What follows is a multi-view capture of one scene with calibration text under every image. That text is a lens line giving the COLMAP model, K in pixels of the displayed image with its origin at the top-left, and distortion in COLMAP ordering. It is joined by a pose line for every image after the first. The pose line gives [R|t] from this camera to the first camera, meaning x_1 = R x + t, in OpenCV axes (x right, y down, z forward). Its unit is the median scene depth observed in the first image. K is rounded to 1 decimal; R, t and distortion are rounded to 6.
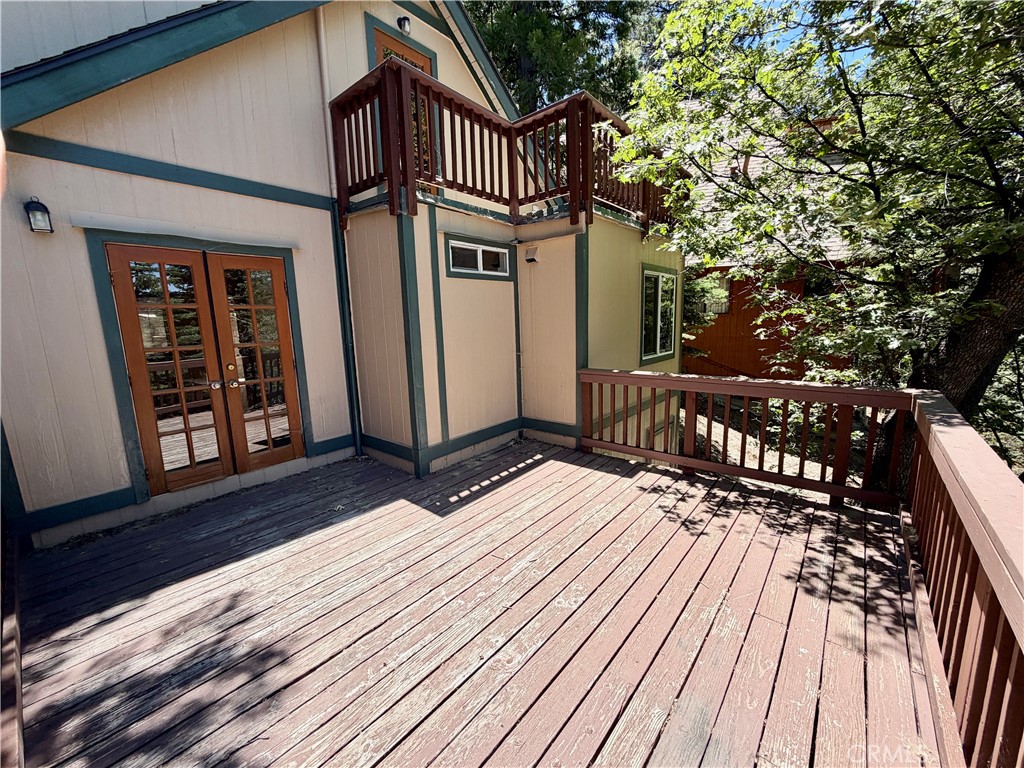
lens RADIAL K [[408.7, 0, 510.5], [0, 408.7, 383.4], [0, 0, 1]] dist [-0.000113, 0.000090]
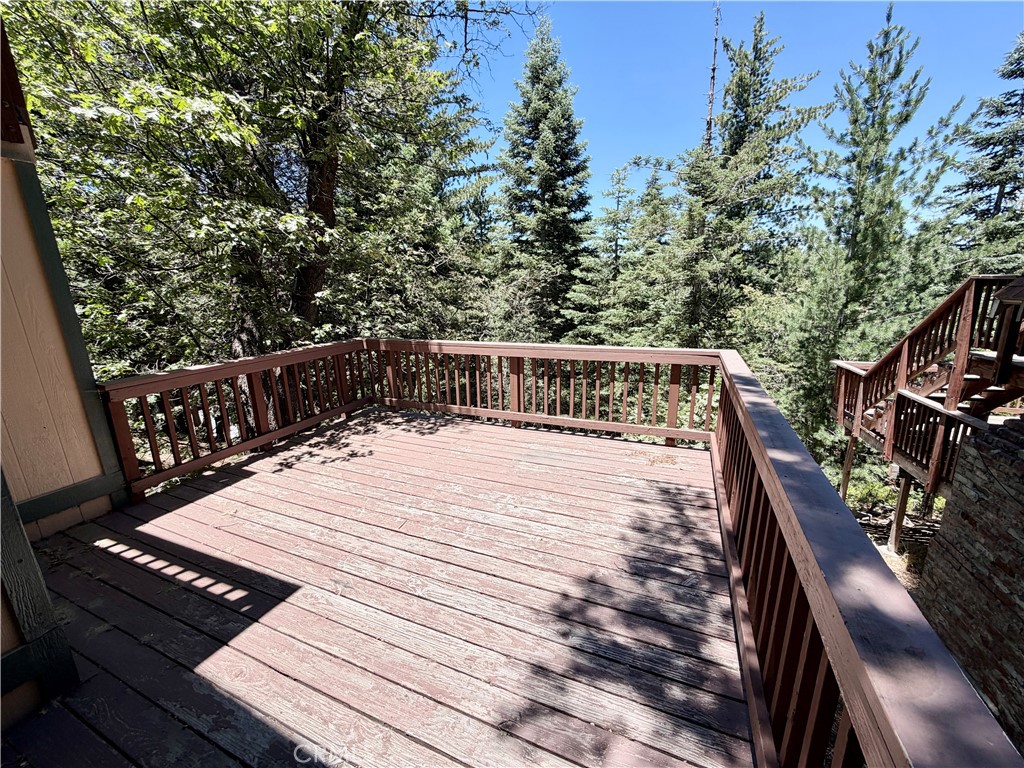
lens RADIAL K [[408.7, 0, 510.5], [0, 408.7, 383.4], [0, 0, 1]] dist [-0.000113, 0.000090]
pose [[-0.290600, -0.192128, 0.937357, -0.876697], [0.184671, 0.949954, 0.251962, -0.113875], [-0.938855, 0.246323, -0.240576, 0.765178]]
